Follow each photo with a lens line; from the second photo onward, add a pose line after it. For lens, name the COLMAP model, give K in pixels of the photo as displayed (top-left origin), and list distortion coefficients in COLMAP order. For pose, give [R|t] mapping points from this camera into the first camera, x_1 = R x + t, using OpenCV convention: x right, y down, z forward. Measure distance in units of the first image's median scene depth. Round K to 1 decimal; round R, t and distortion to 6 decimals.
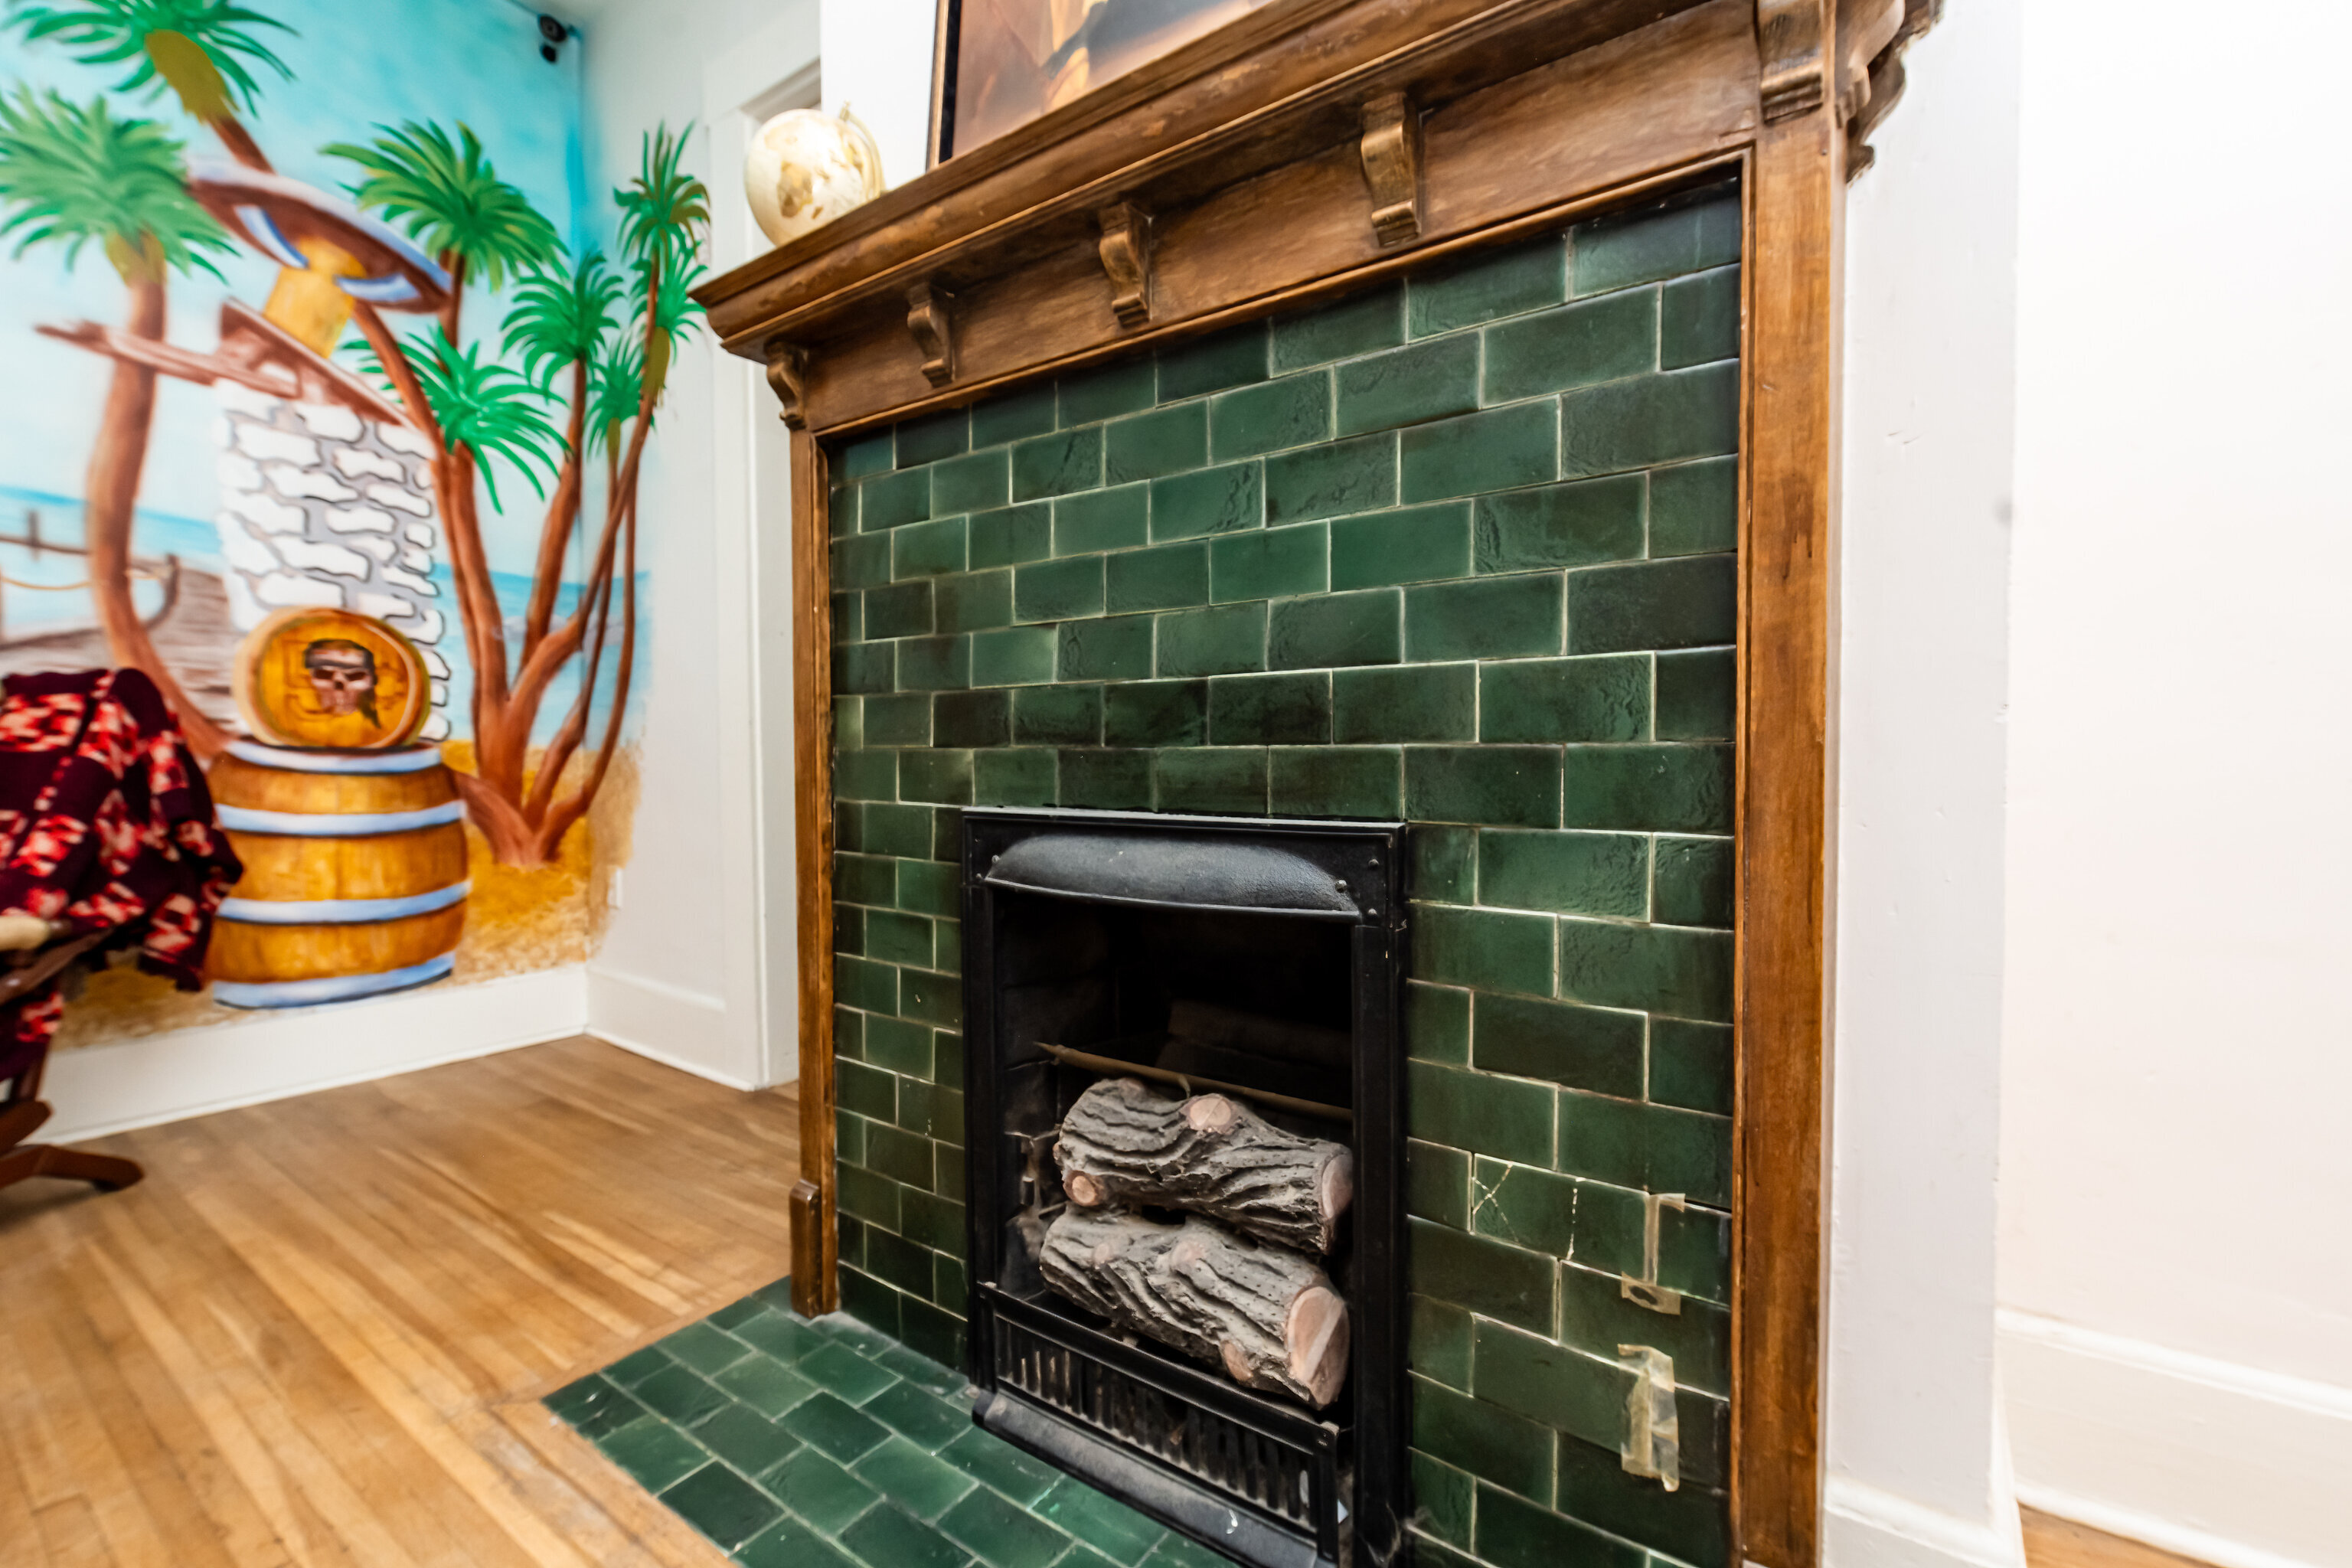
lens RADIAL K [[1023.0, 0, 1177.1], [0, 1023.0, 791.4], [0, 0, 1]] dist [-0.003480, -0.000337]
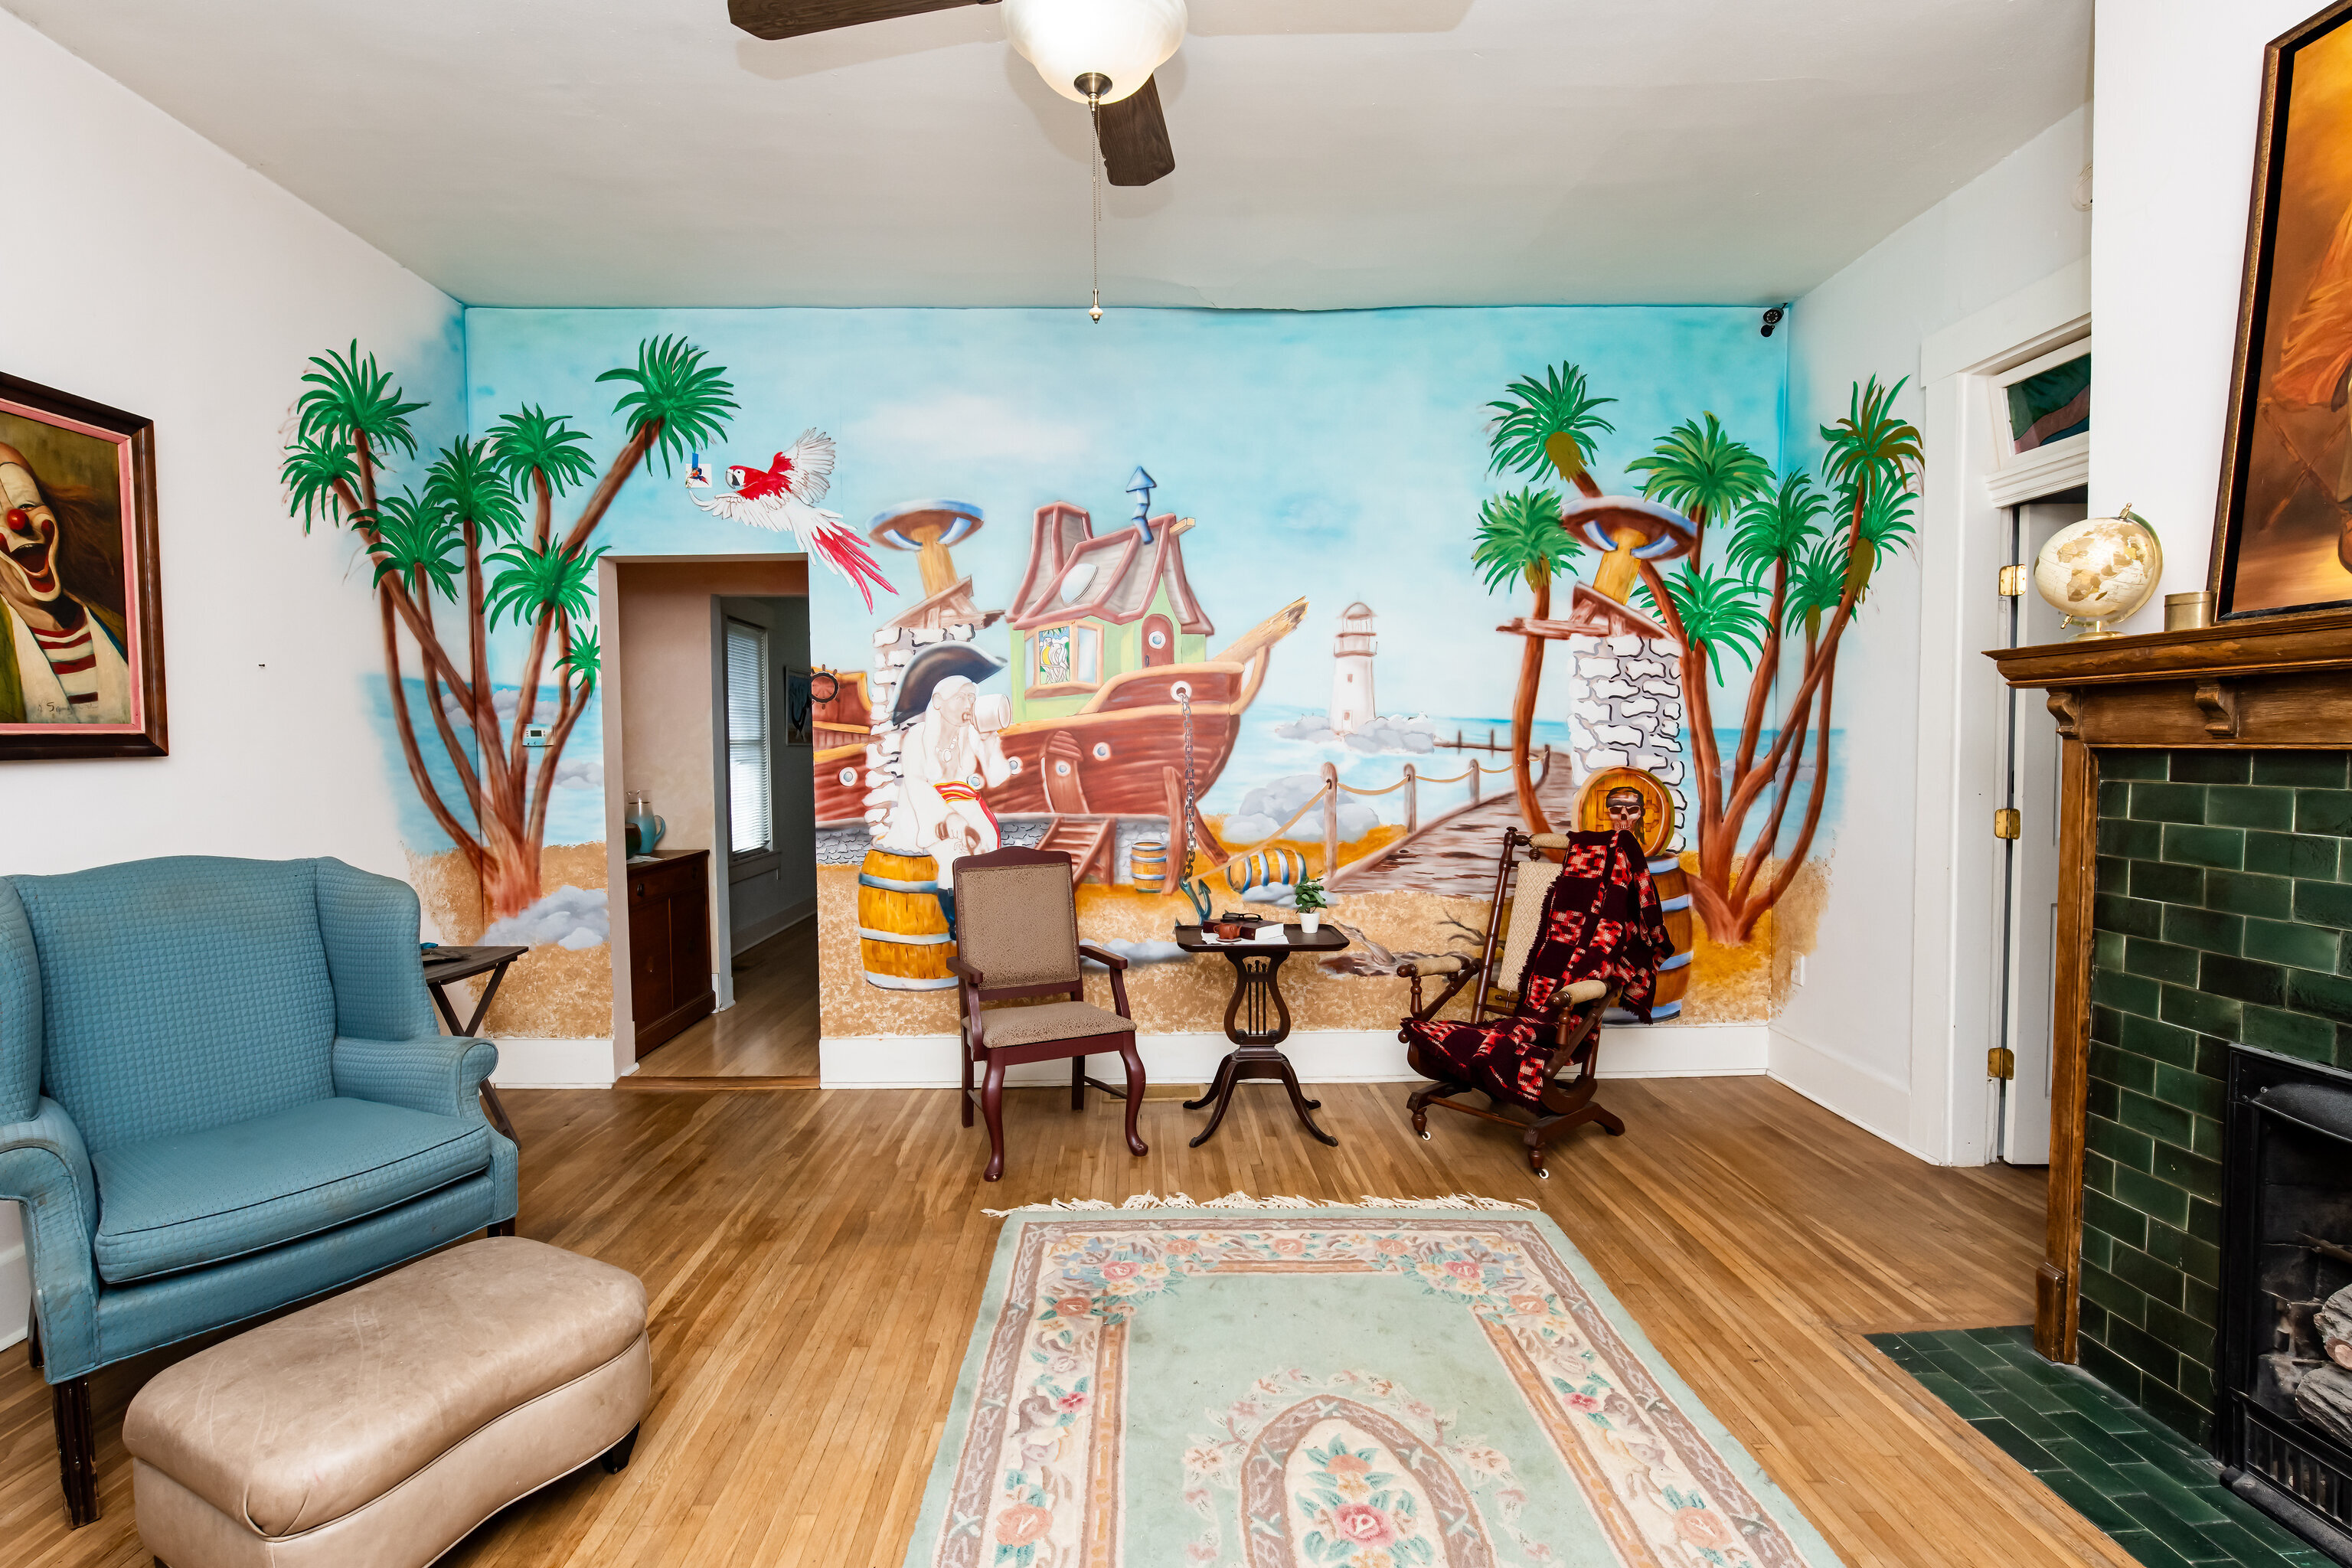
lens RADIAL K [[1063.3, 0, 1151.5], [0, 1063.3, 790.0], [0, 0, 1]] dist [-0.005993, -0.000935]
pose [[0.600586, 0.032183, -0.798912, 0.021240], [-0.020797, 0.999480, 0.024628, -0.171034], [0.799290, 0.001824, 0.600943, -0.523881]]
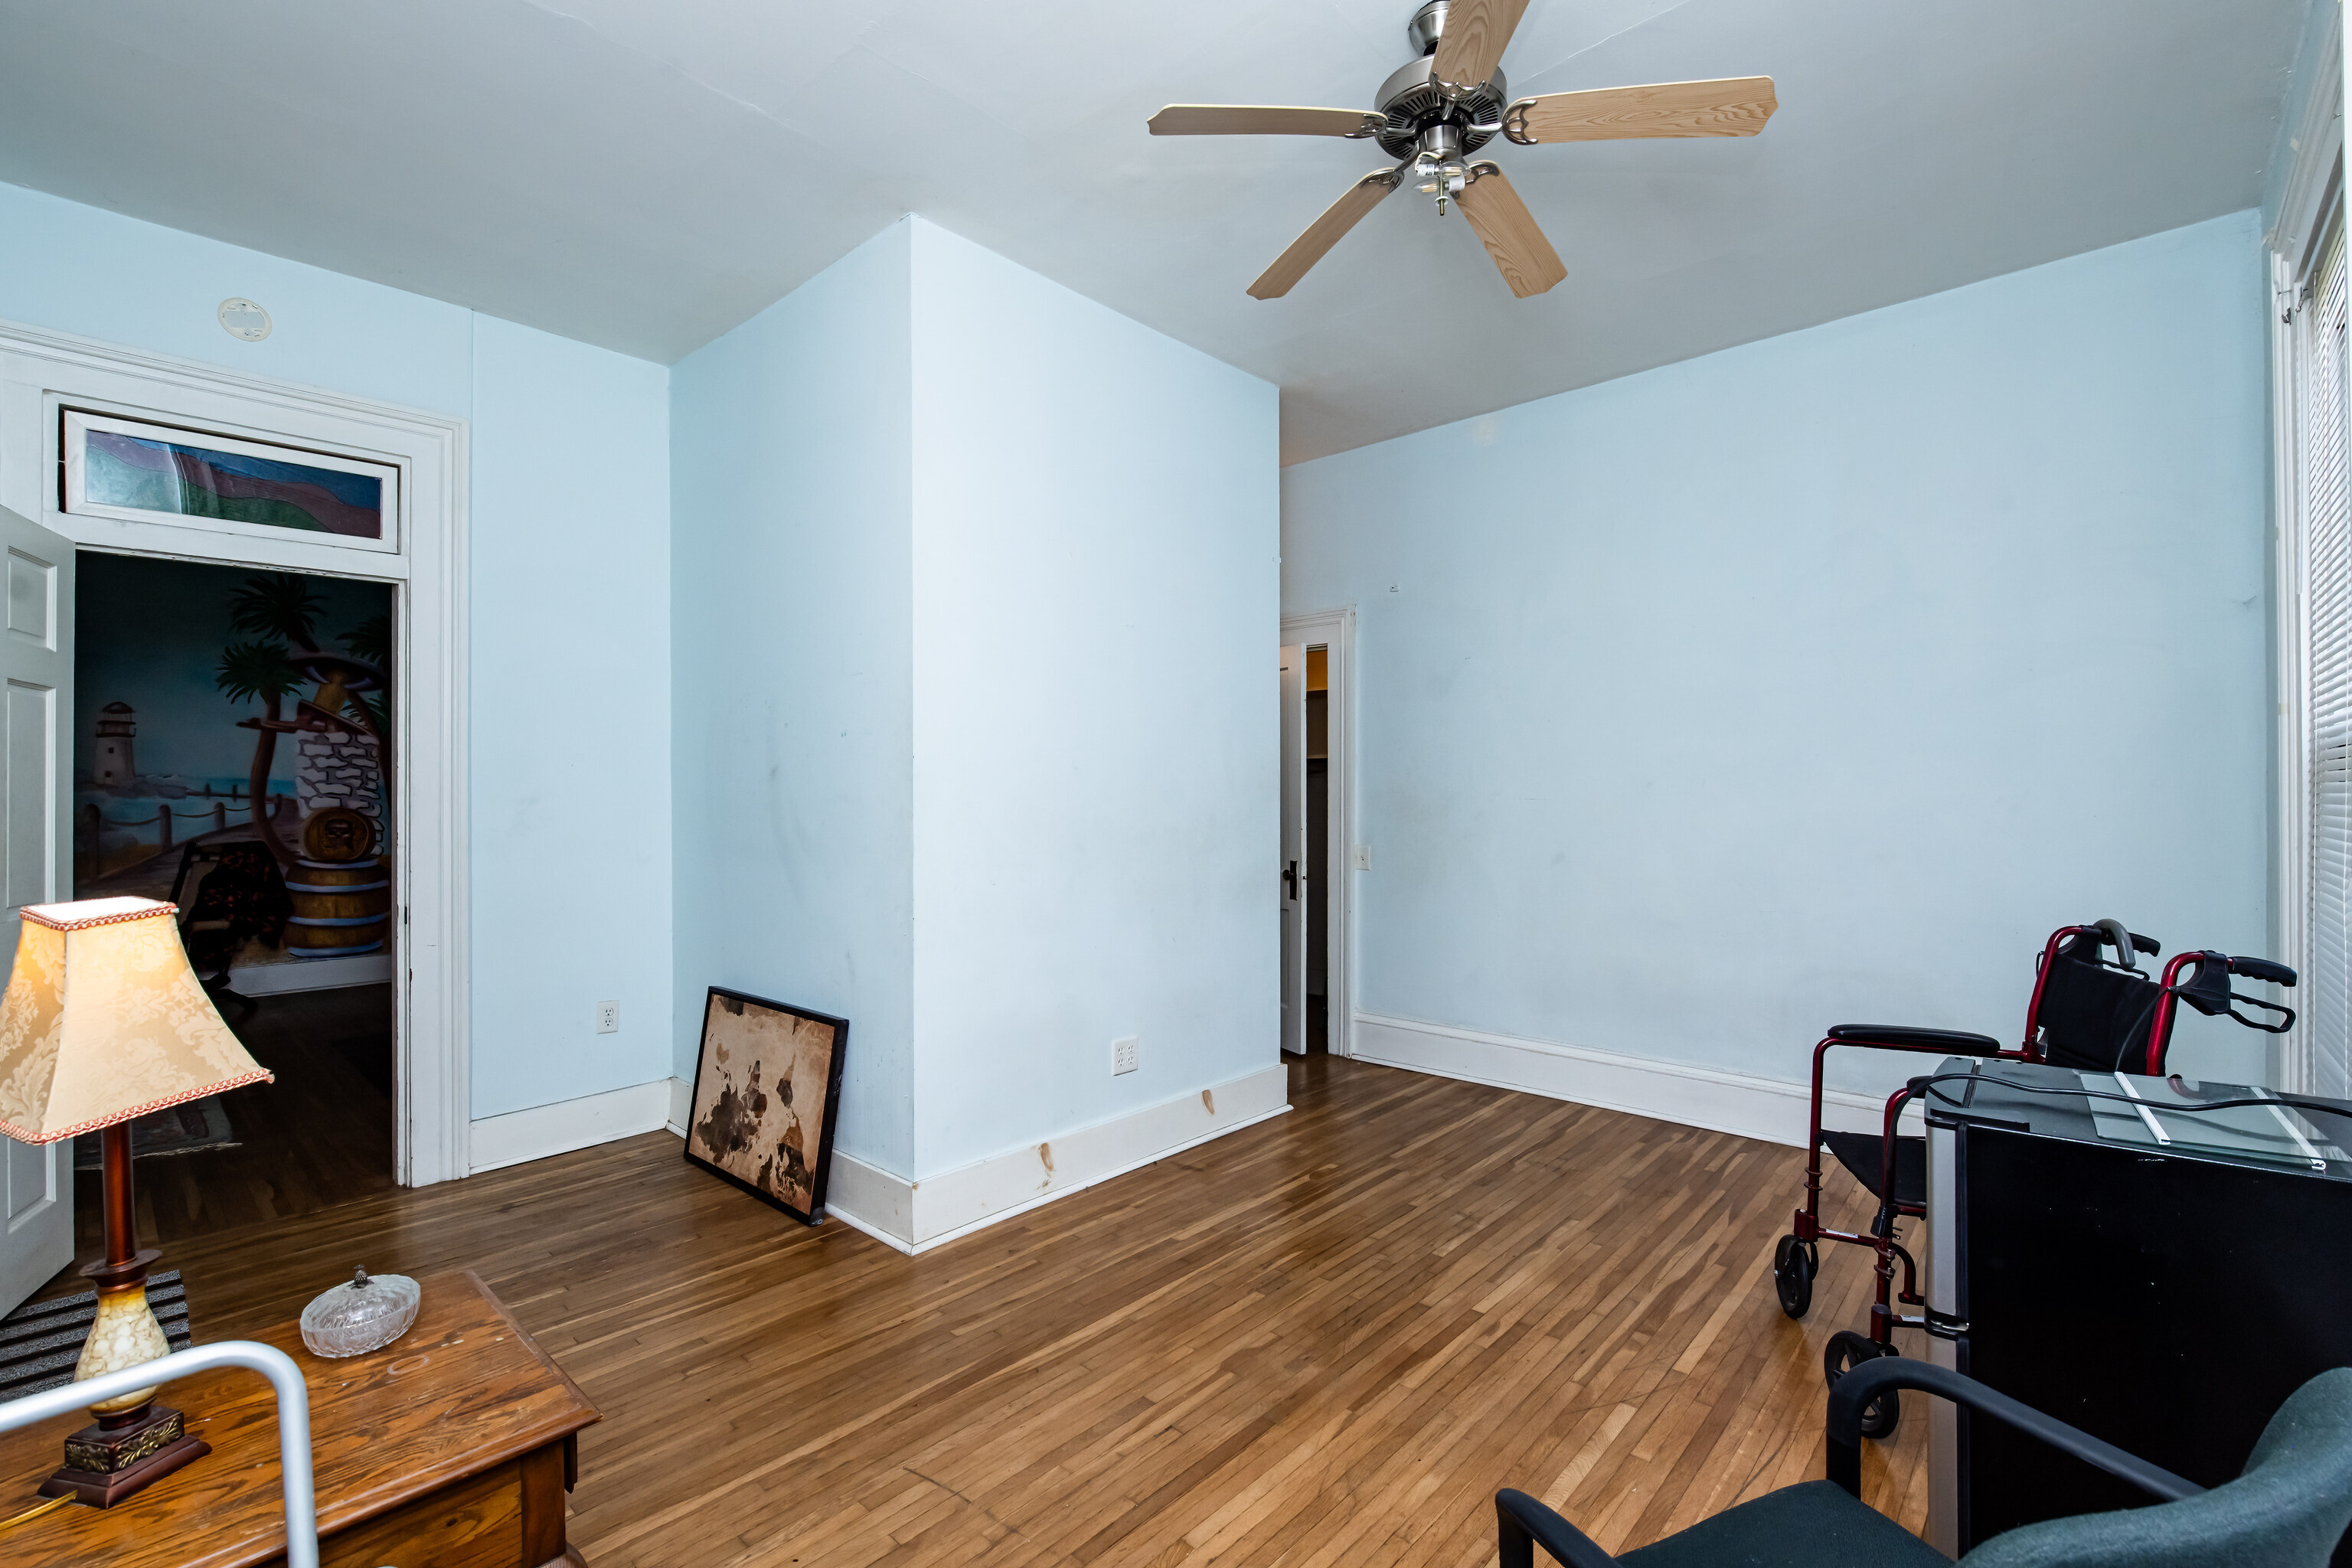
lens RADIAL K [[1023.0, 0, 1177.1], [0, 1023.0, 791.4], [0, 0, 1]] dist [-0.003480, -0.000337]
pose [[0.993536, -0.001152, -0.113508, 1.654335], [-0.003376, 0.999206, -0.039693, -0.124725], [0.113464, 0.039820, 0.992744, -1.395650]]
